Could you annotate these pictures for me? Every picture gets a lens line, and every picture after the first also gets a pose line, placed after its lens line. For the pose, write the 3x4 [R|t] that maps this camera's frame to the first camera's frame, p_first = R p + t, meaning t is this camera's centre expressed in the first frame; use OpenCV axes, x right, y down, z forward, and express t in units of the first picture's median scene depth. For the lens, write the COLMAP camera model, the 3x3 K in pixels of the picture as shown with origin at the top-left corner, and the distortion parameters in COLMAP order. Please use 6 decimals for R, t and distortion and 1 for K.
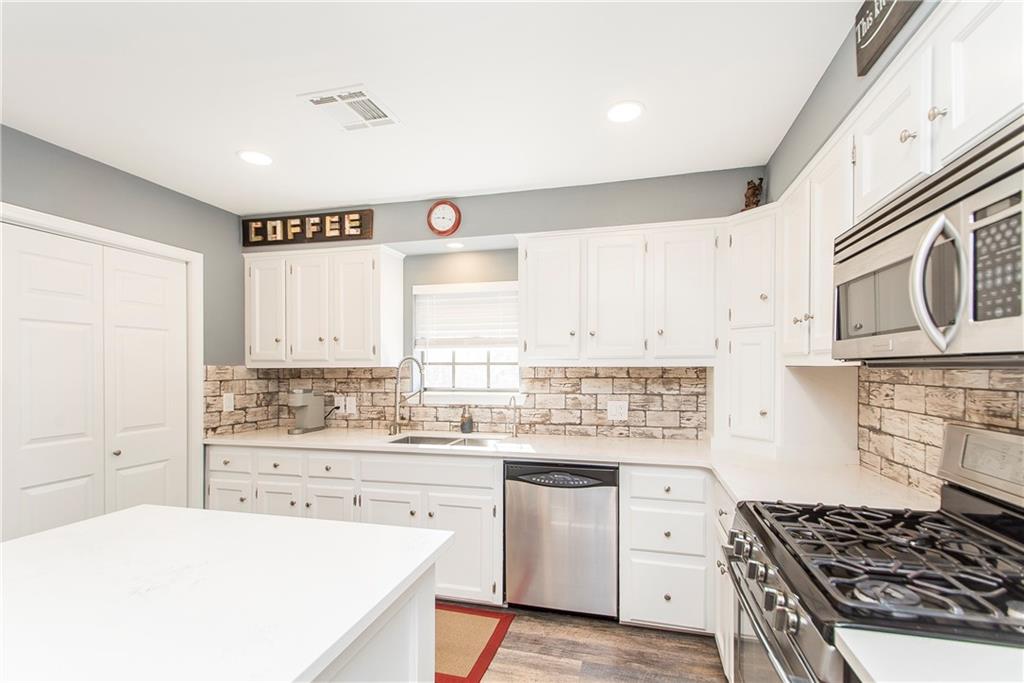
lens RADIAL K [[452.7, 0, 526.5], [0, 452.7, 369.3], [0, 0, 1]] dist [0.007940, -0.004713]
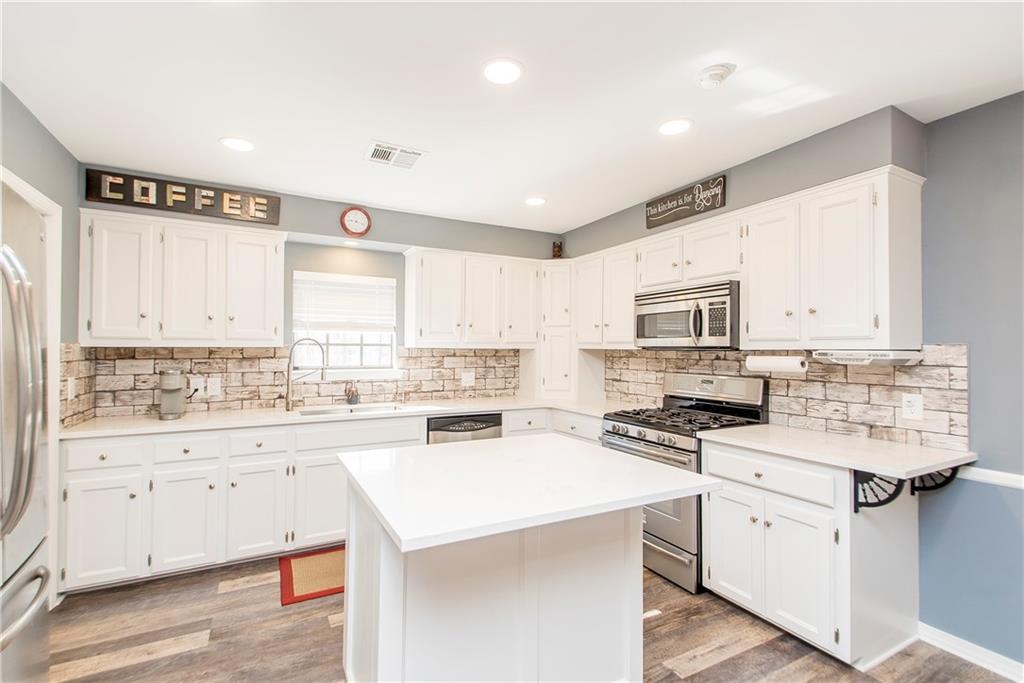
lens RADIAL K [[452.7, 0, 502.0], [0, 452.7, 345.0], [0, 0, 1]] dist [0.007940, -0.004713]
pose [[0.751842, 0.012550, 0.659223, -0.636287], [-0.004702, 0.999895, -0.013673, 0.002621], [-0.659326, 0.007180, 0.751823, -0.131527]]
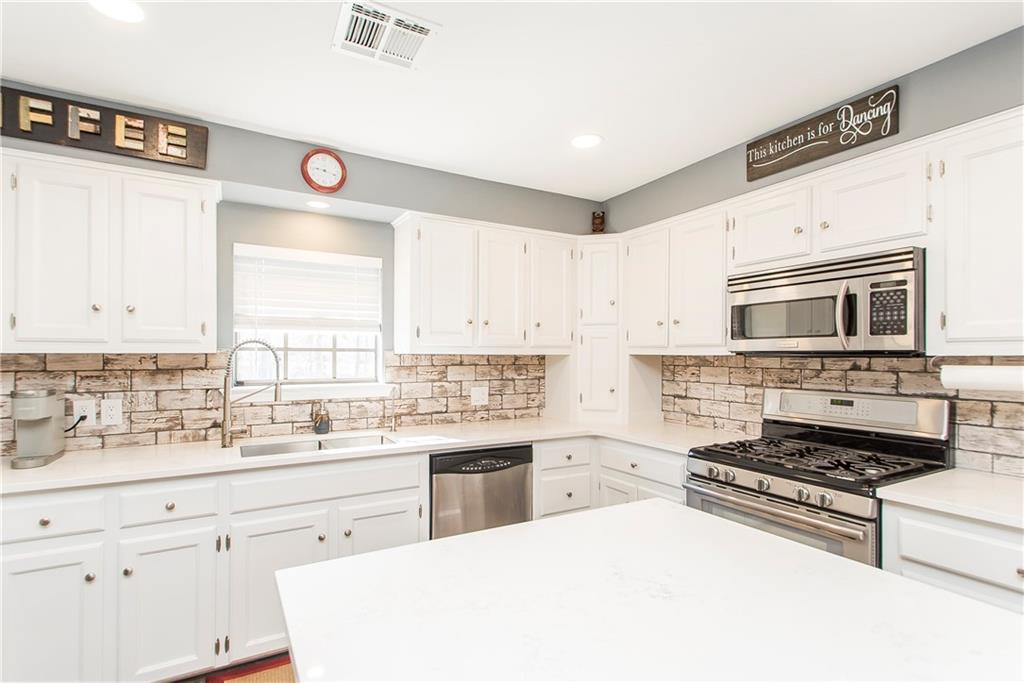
lens RADIAL K [[479.6, 0, 500.9], [0, 479.6, 354.2], [0, 0, 1]] dist [0.012183, -0.007018]
pose [[0.733883, 0.005805, 0.679251, -0.505989], [-0.002163, 0.999978, -0.006209, 0.000652], [-0.679272, 0.003087, 0.733880, 0.143685]]
